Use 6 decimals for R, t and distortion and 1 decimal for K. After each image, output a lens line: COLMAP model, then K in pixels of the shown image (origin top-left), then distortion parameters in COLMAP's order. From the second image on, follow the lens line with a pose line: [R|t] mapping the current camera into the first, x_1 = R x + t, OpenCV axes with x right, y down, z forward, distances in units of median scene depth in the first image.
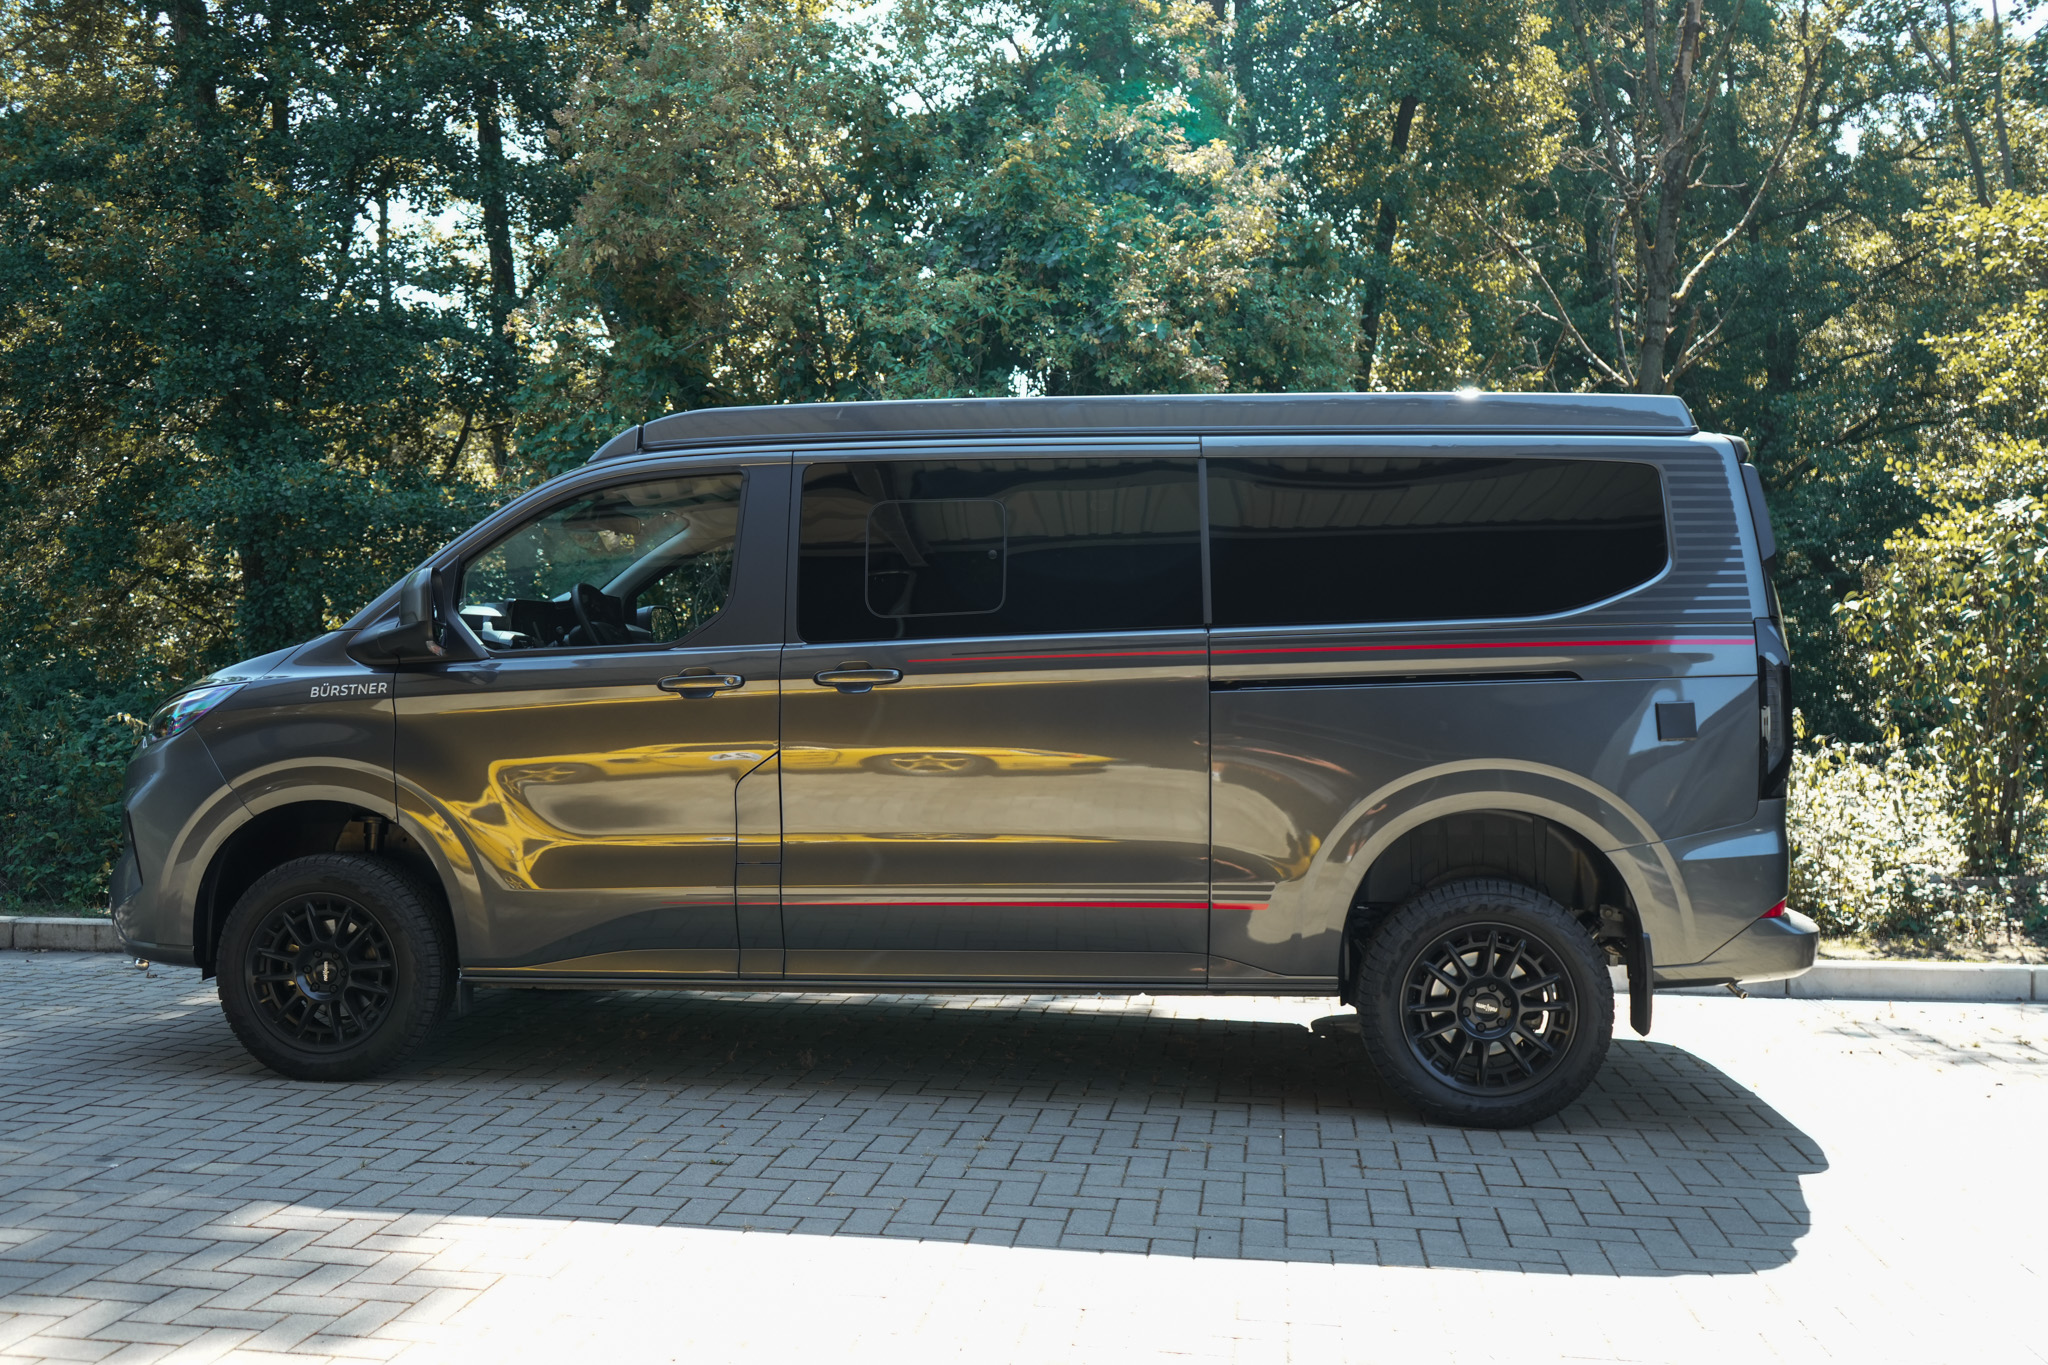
lens RADIAL K [[1760.9, 0, 1024.0], [0, 1760.9, 682.5], [0, 0, 1]] dist [0.001944, -0.002933]
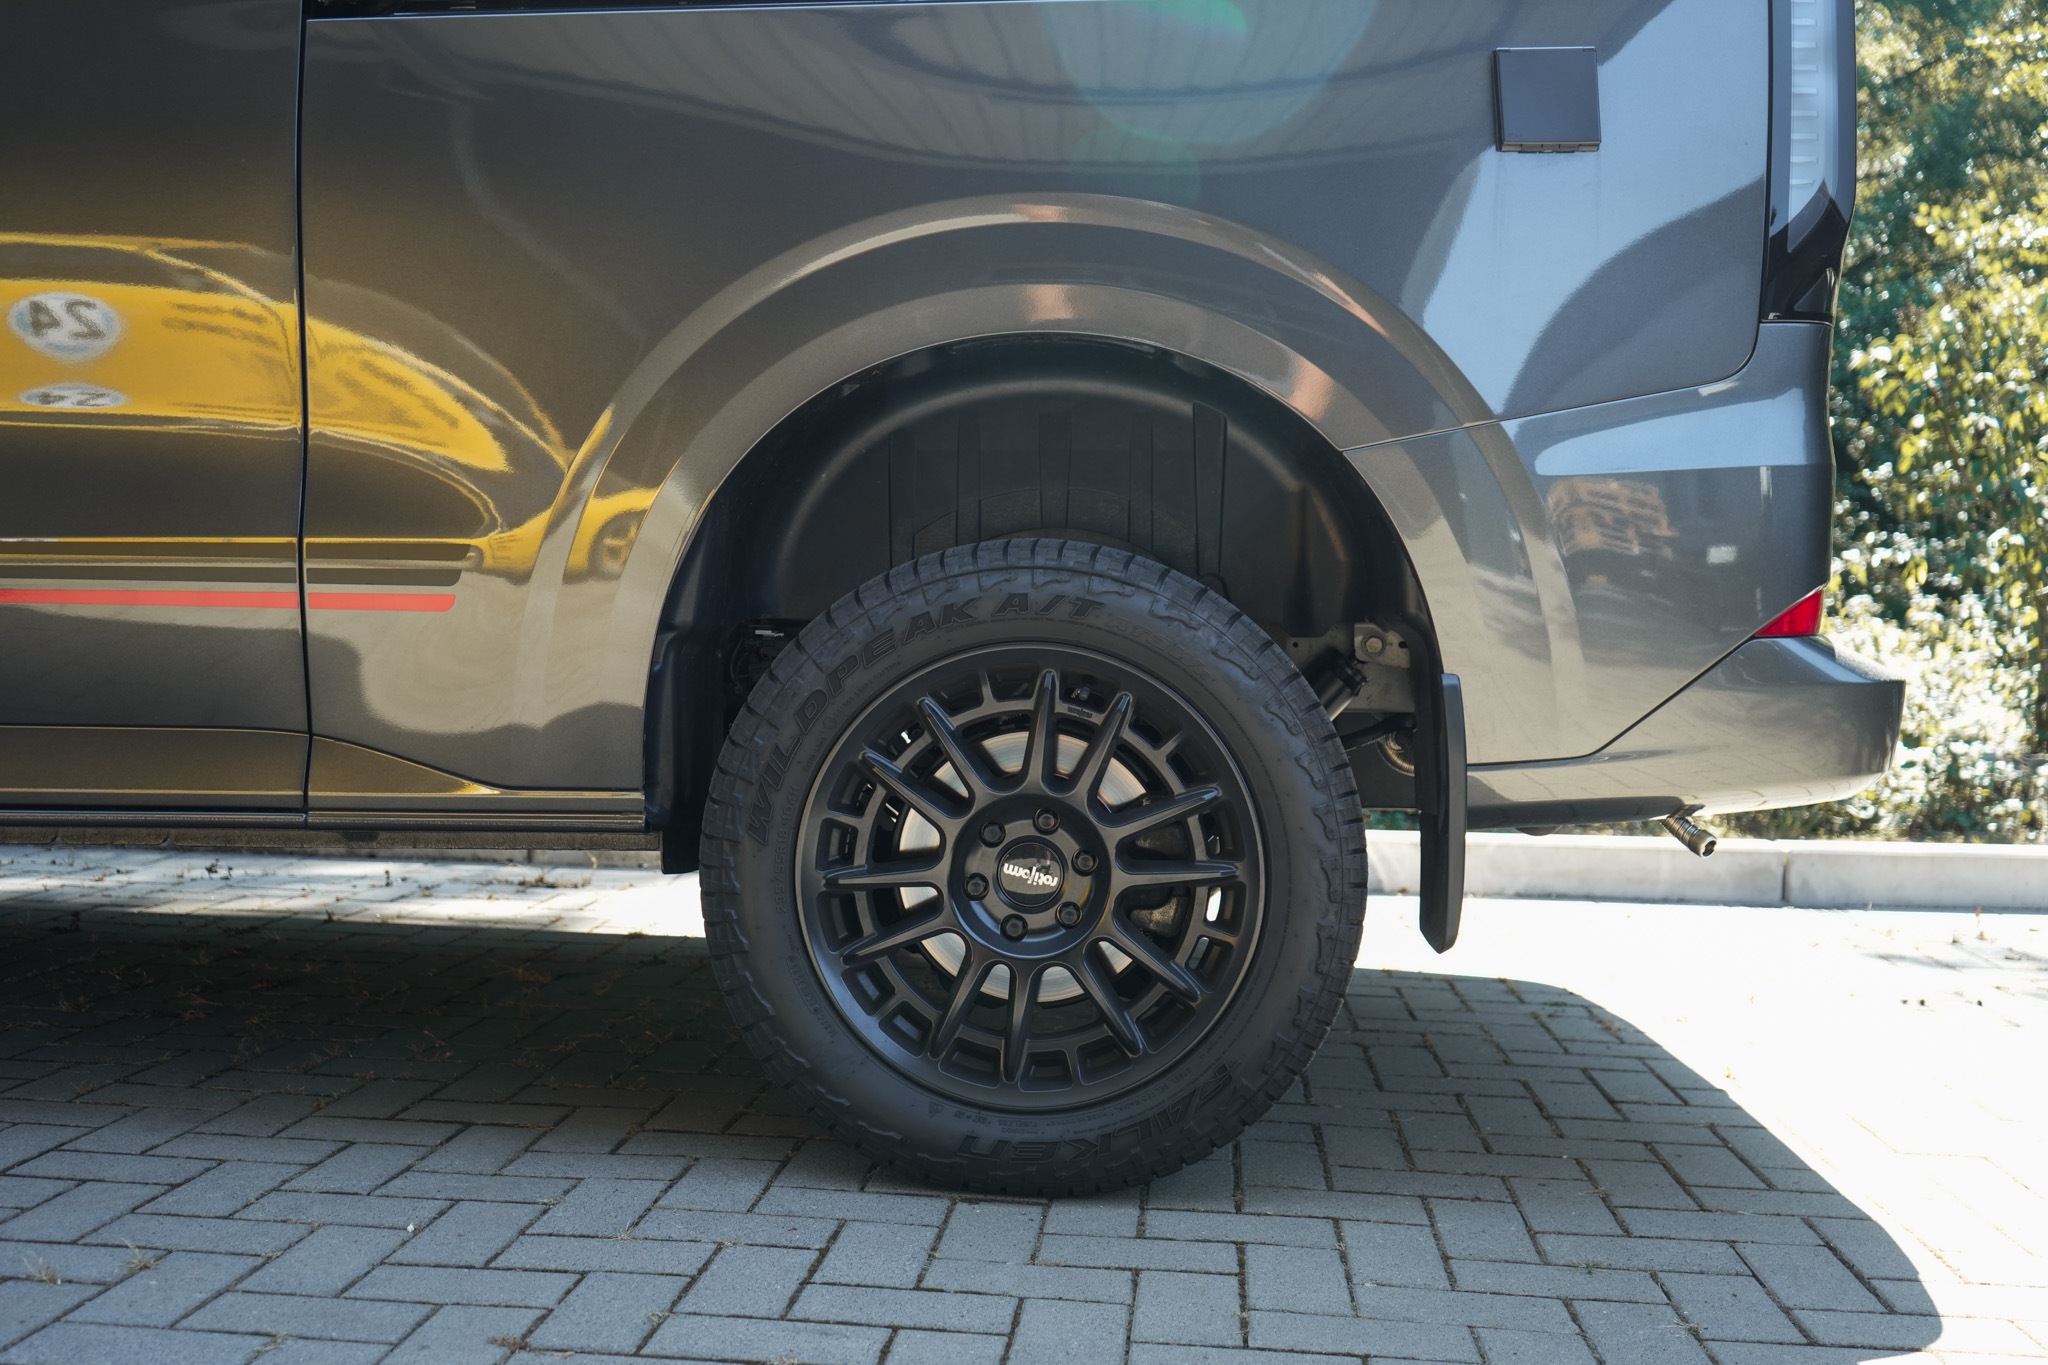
lens RADIAL K [[1919.3, 0, 1024.0], [0, 1919.3, 682.5], [0, 0, 1]] dist [0.004616, 0.012948]
pose [[0.999083, 0.008862, 0.041895, 0.242733], [-0.010469, 0.999212, 0.038298, 0.127381], [-0.041522, -0.038701, 0.998388, 0.591436]]
